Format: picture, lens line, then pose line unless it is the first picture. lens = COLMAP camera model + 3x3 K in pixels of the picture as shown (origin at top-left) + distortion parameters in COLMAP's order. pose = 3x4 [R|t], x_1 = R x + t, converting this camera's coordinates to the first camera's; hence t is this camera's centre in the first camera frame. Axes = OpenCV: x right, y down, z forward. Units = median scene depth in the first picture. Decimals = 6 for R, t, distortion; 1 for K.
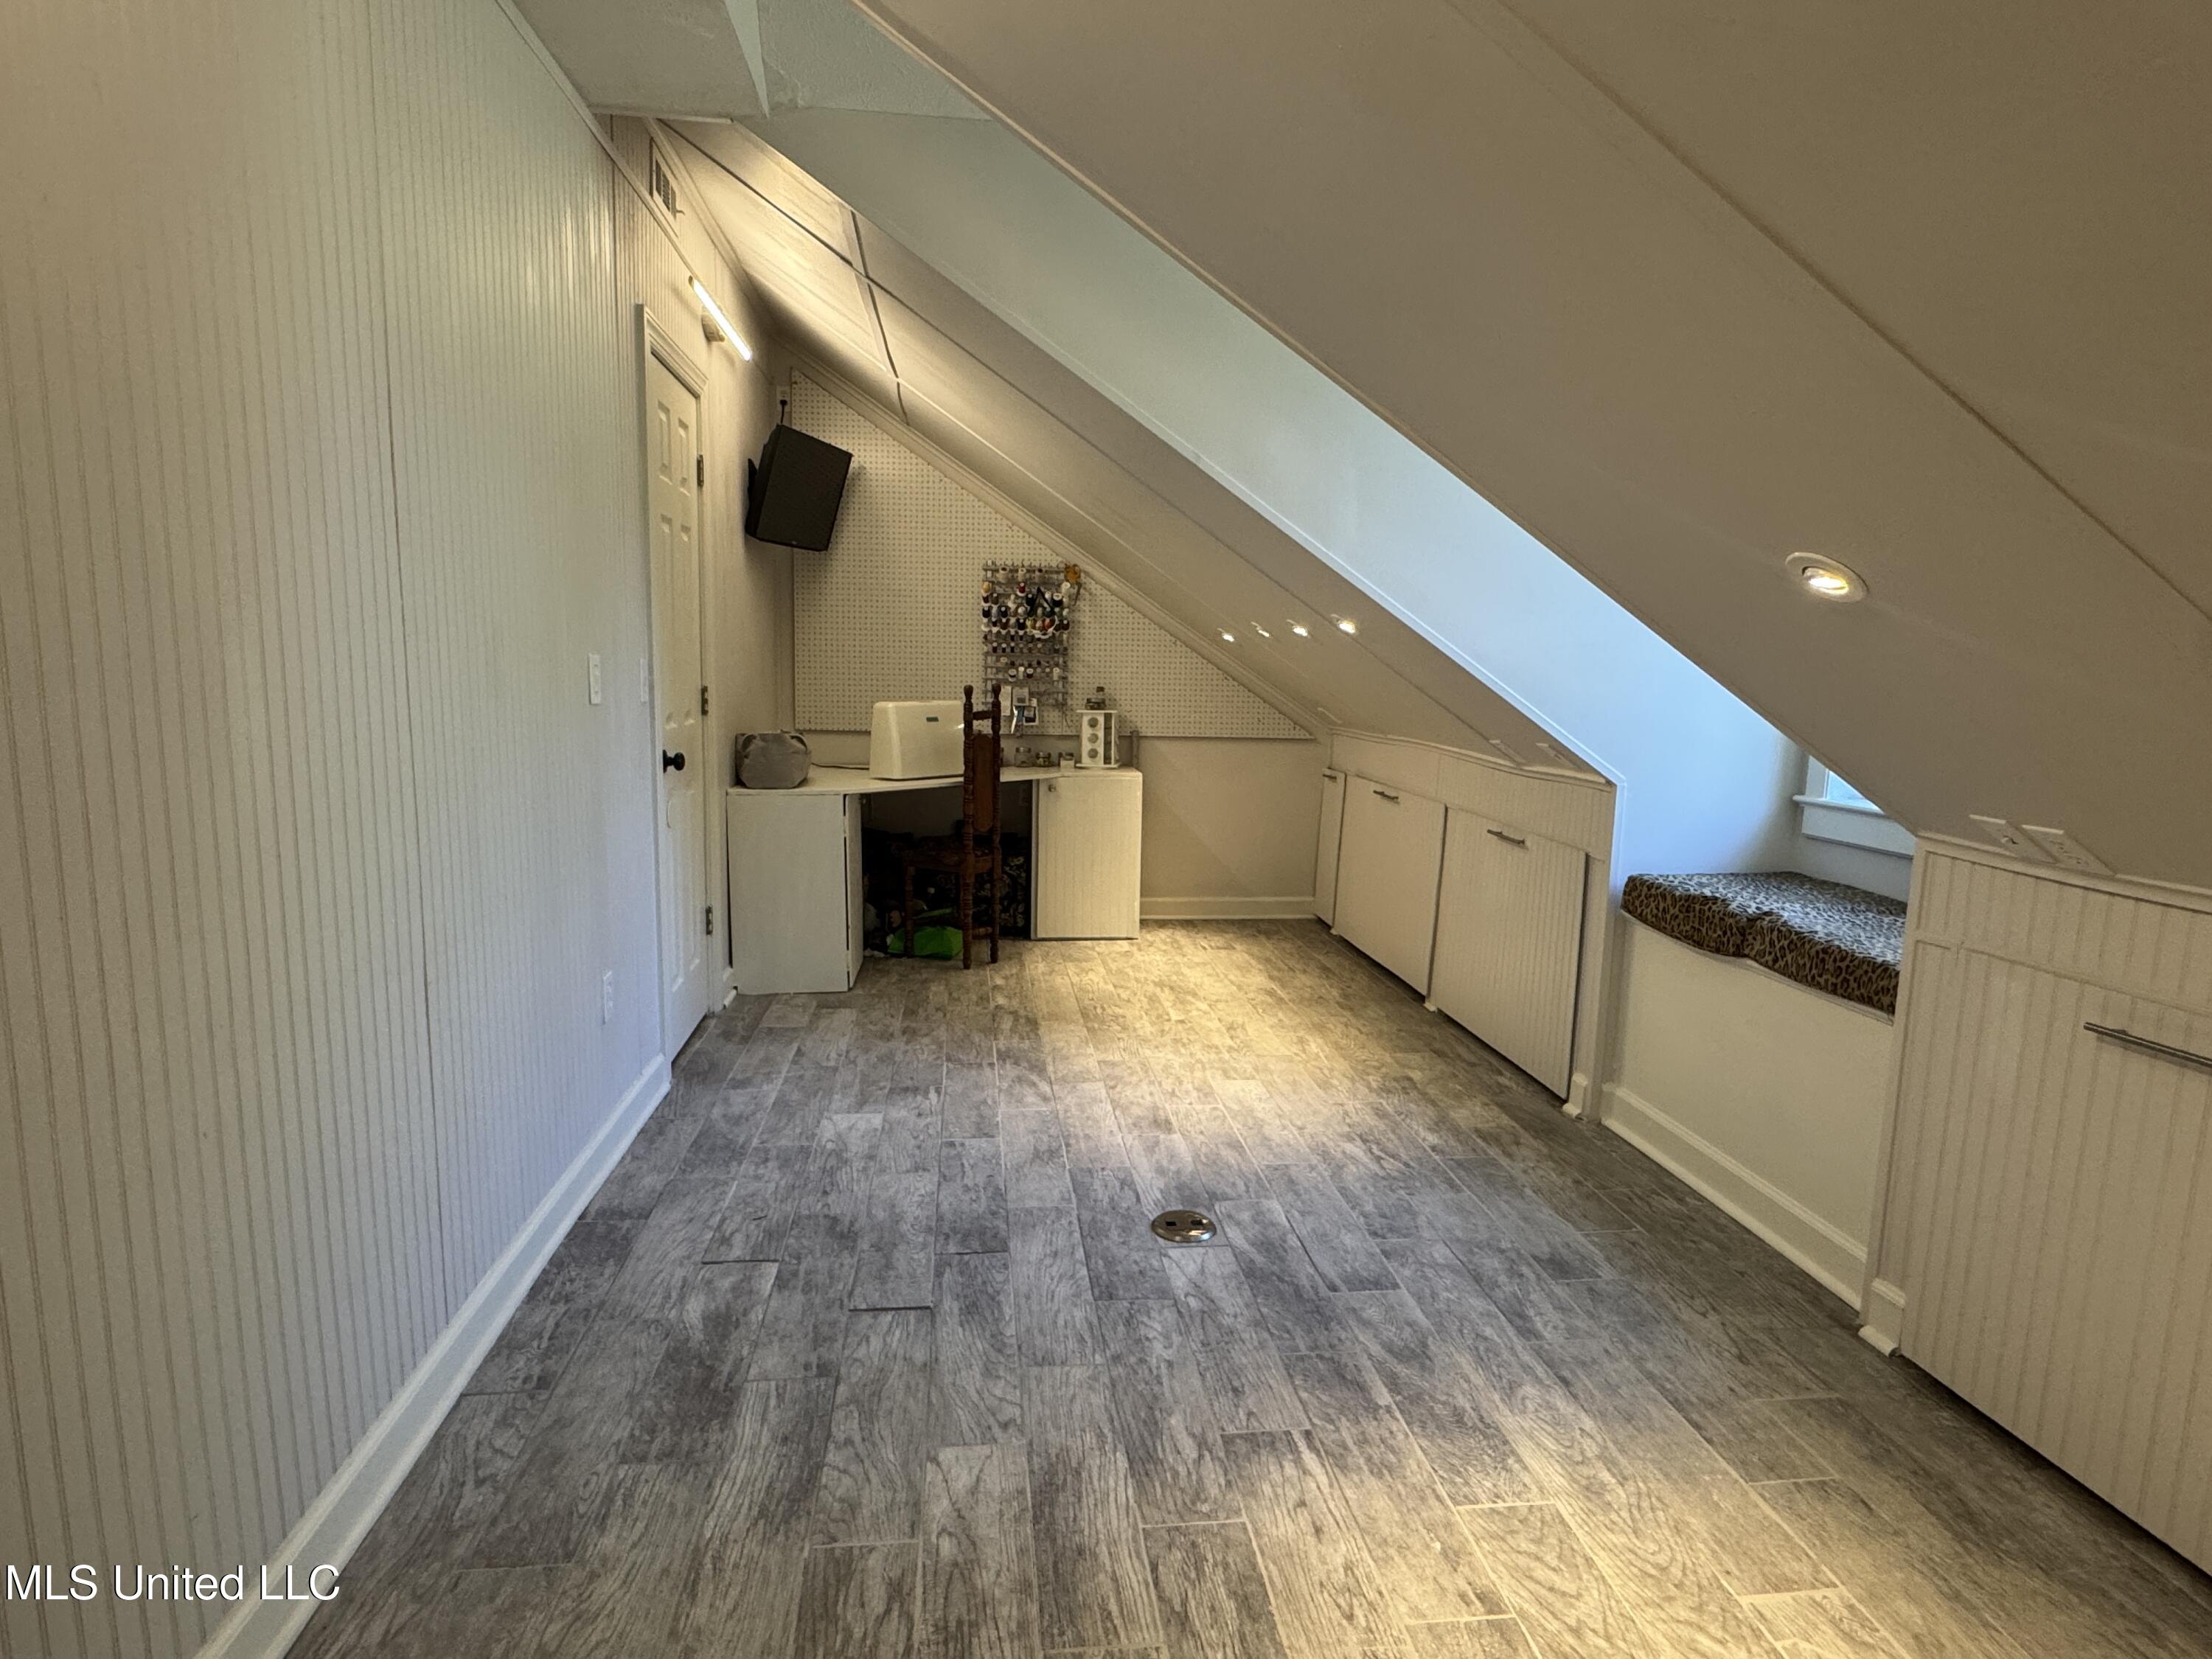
lens RADIAL K [[1195.1, 0, 1105.2], [0, 1195.1, 833.1], [0, 0, 1]] dist [-0.005870, -0.001732]
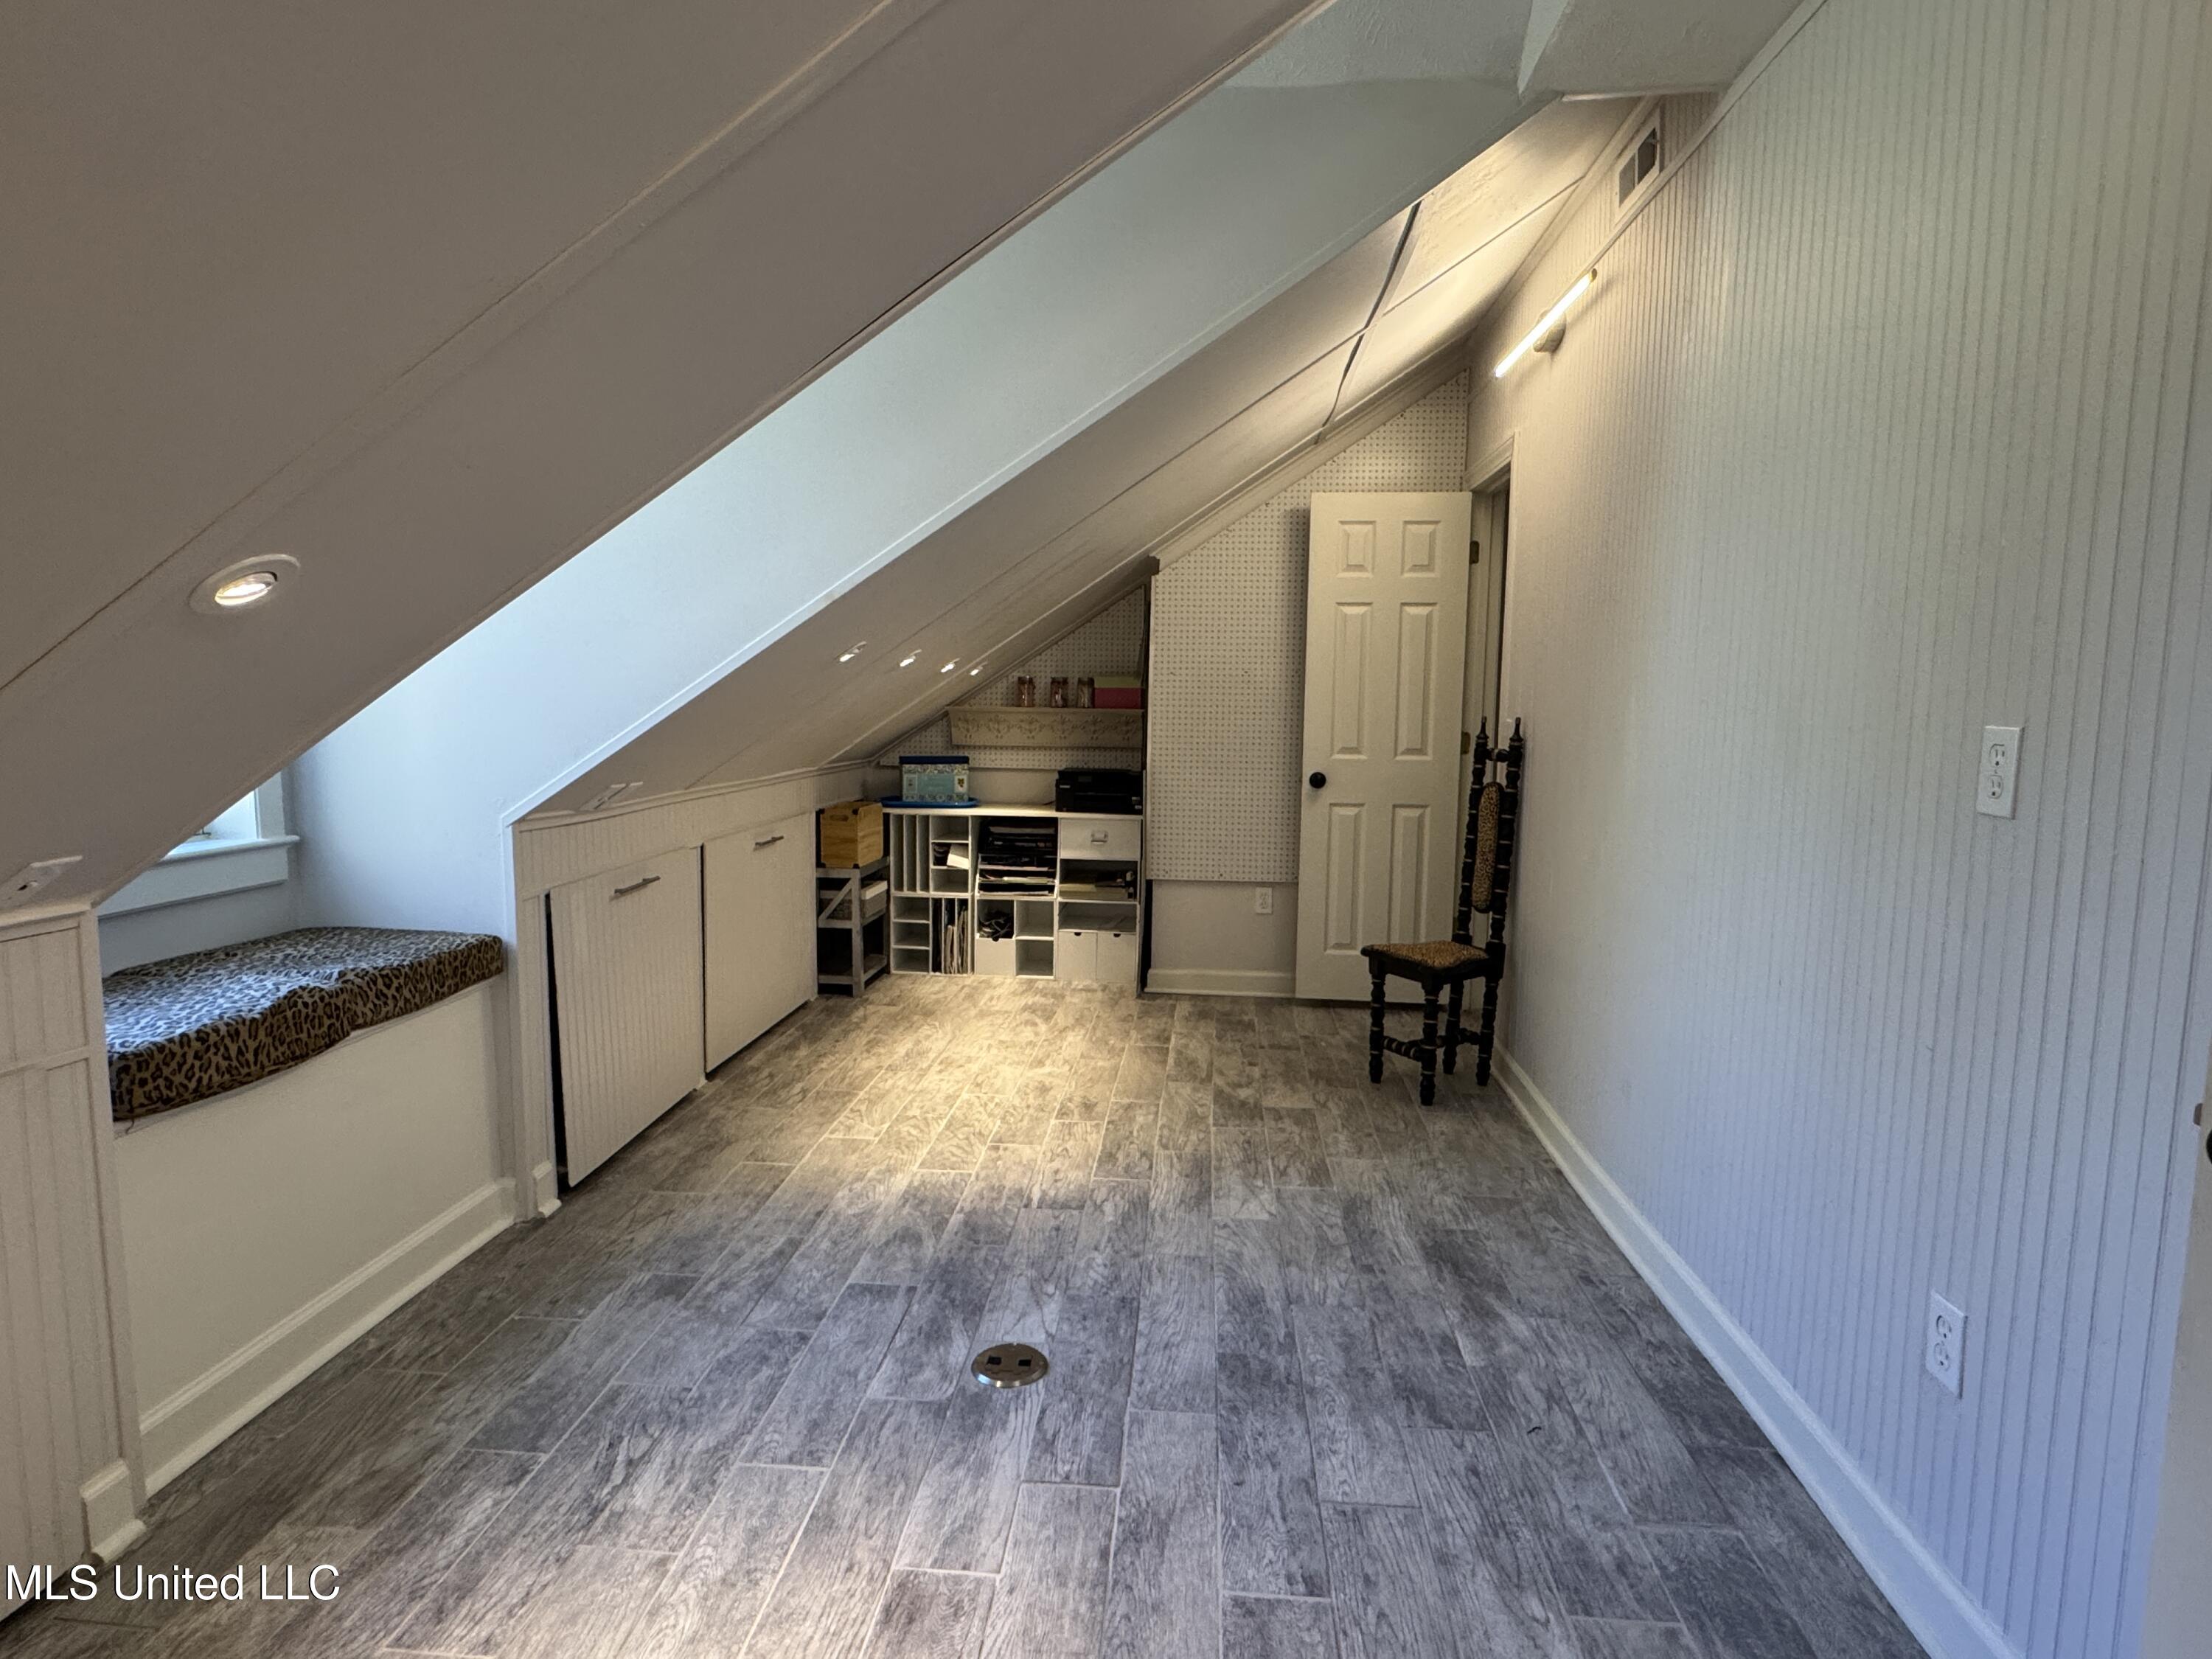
lens RADIAL K [[1195.1, 0, 1106.0], [0, 1195.1, 830.8], [0, 0, 1]] dist [-0.005870, -0.001732]
pose [[-0.980204, -0.051232, 0.191246, -0.156491], [-0.001031, 0.967249, 0.253827, -0.275490], [-0.197986, 0.248605, -0.948154, 1.845782]]
